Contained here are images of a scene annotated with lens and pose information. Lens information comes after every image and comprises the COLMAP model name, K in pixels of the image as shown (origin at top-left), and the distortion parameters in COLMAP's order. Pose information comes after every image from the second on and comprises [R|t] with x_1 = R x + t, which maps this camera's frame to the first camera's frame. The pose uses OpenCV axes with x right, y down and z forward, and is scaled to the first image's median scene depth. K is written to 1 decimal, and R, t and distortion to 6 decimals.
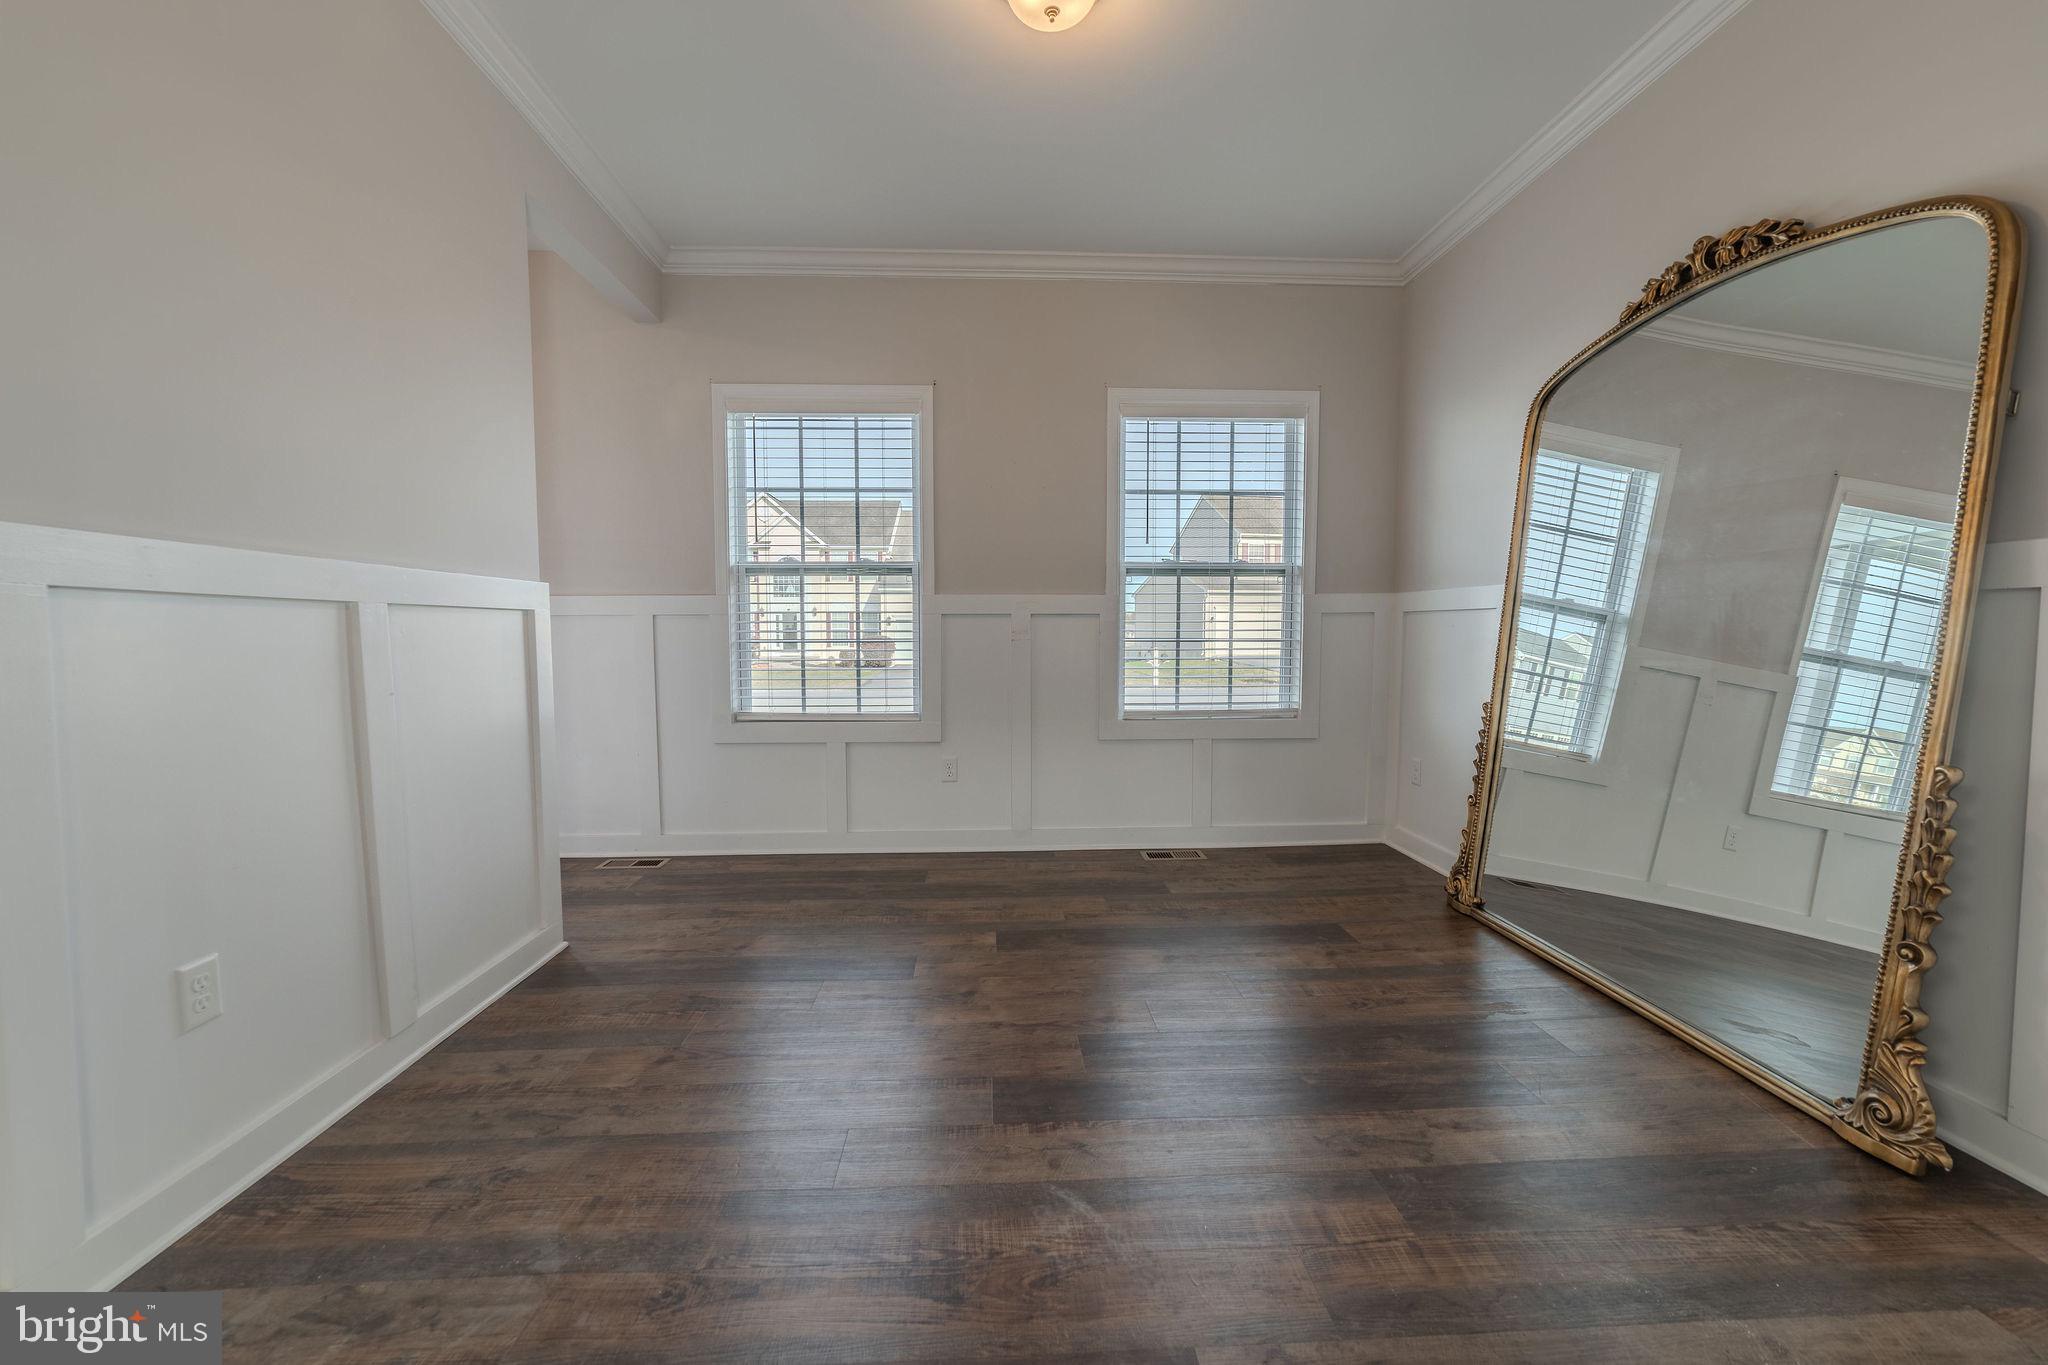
lens RADIAL K [[788.7, 0, 1027.0], [0, 788.7, 677.6], [0, 0, 1]] dist [-0.020906, 0.021517]
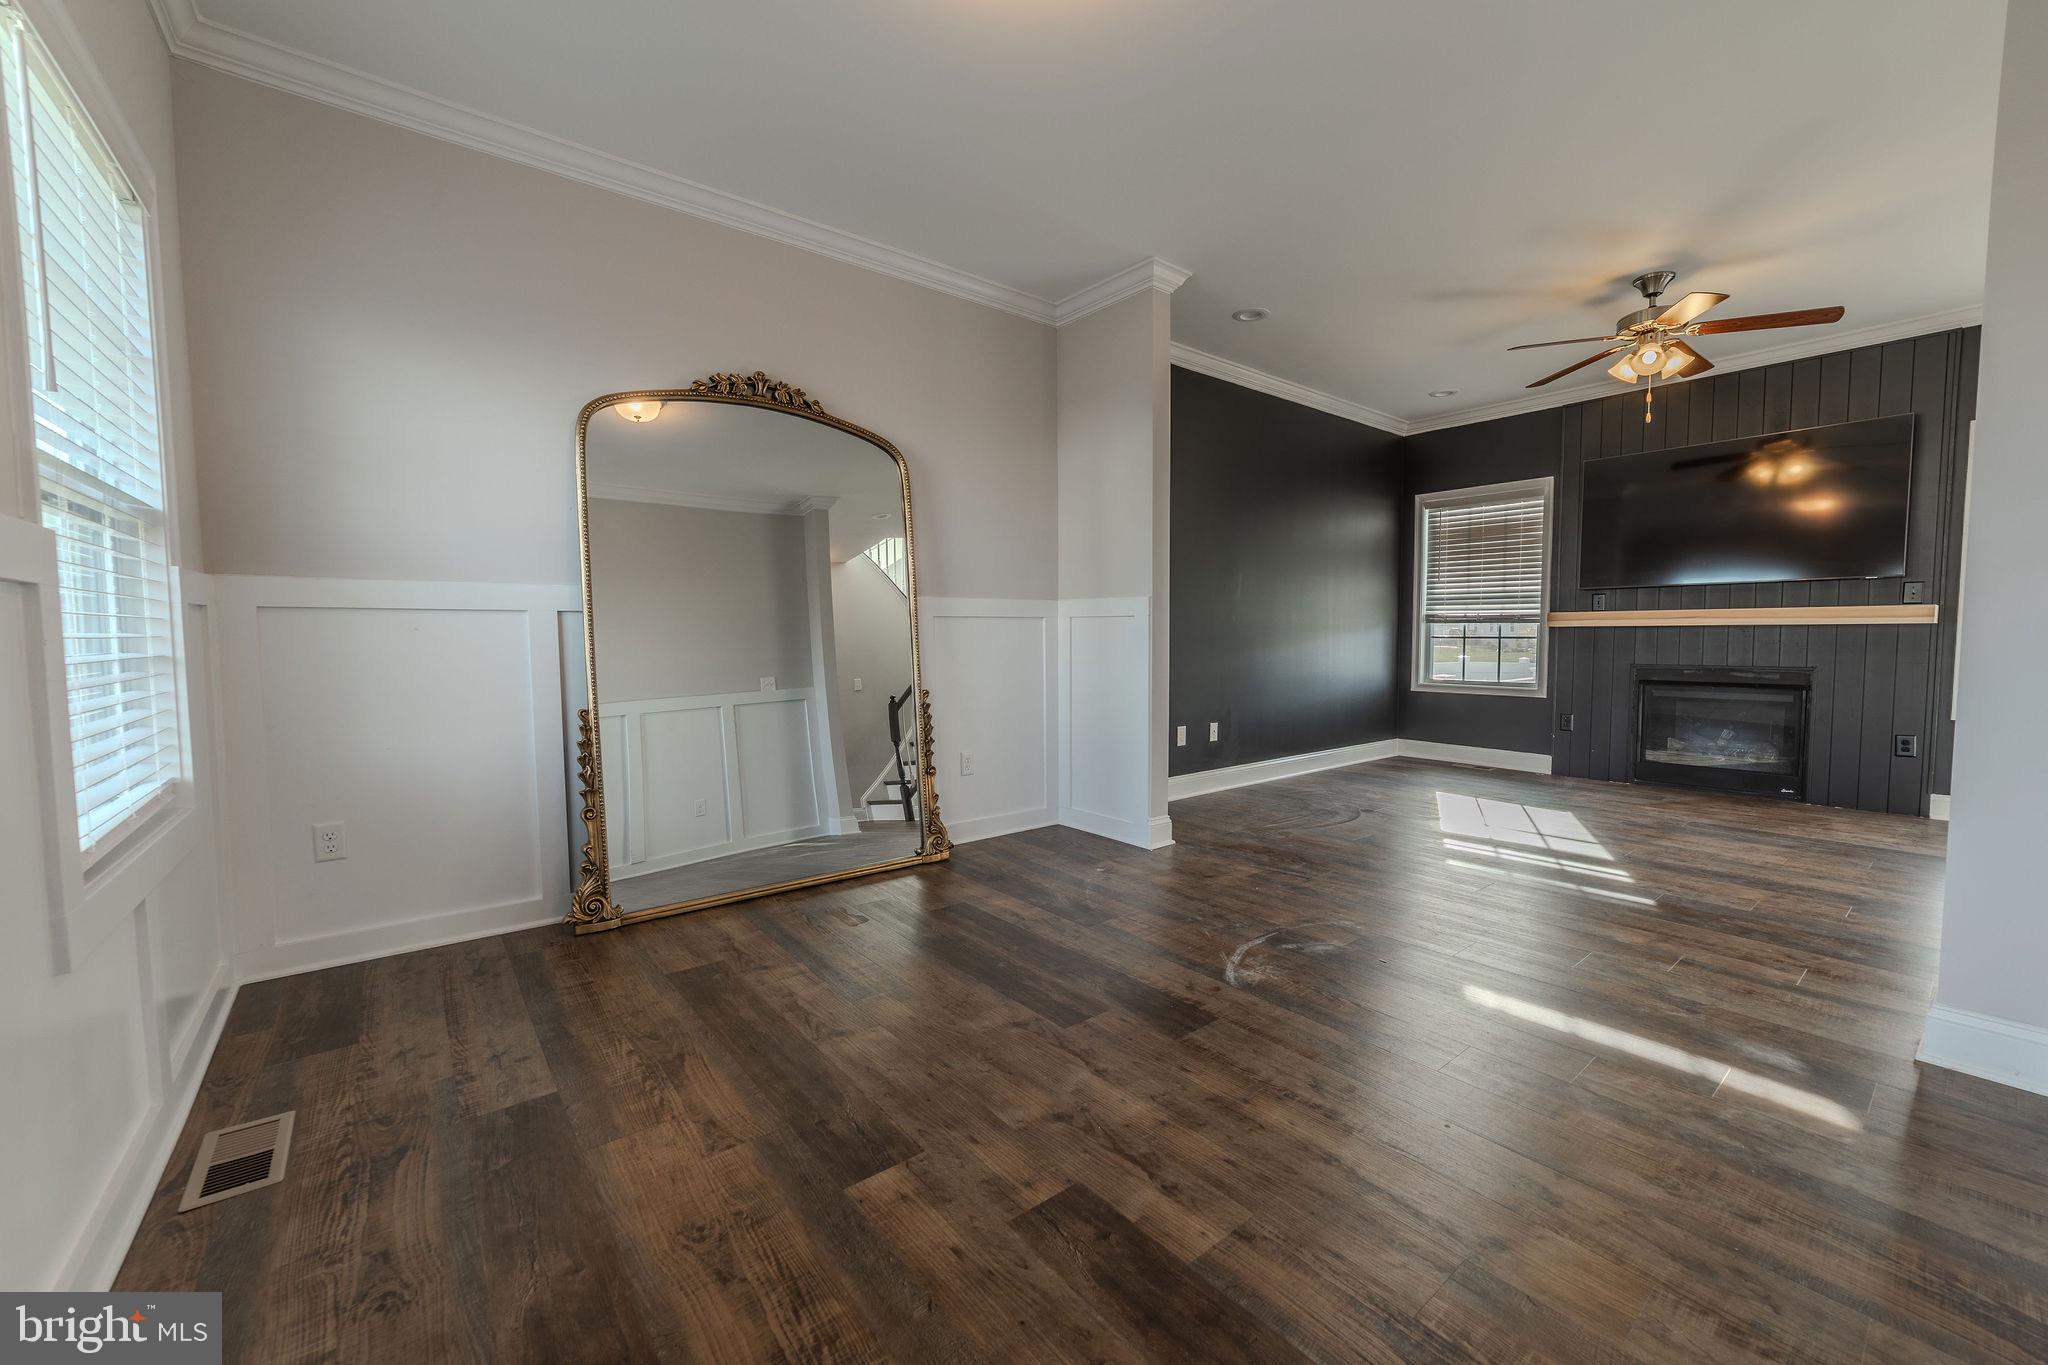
lens RADIAL K [[798.1, 0, 1005.5], [0, 798.1, 680.4], [0, 0, 1]] dist [-0.021422, 0.008381]
pose [[-0.560825, -0.046386, 0.826634, -0.627084], [0.055953, 0.994023, 0.093740, -0.082245], [-0.826041, 0.098824, -0.554878, 1.377116]]
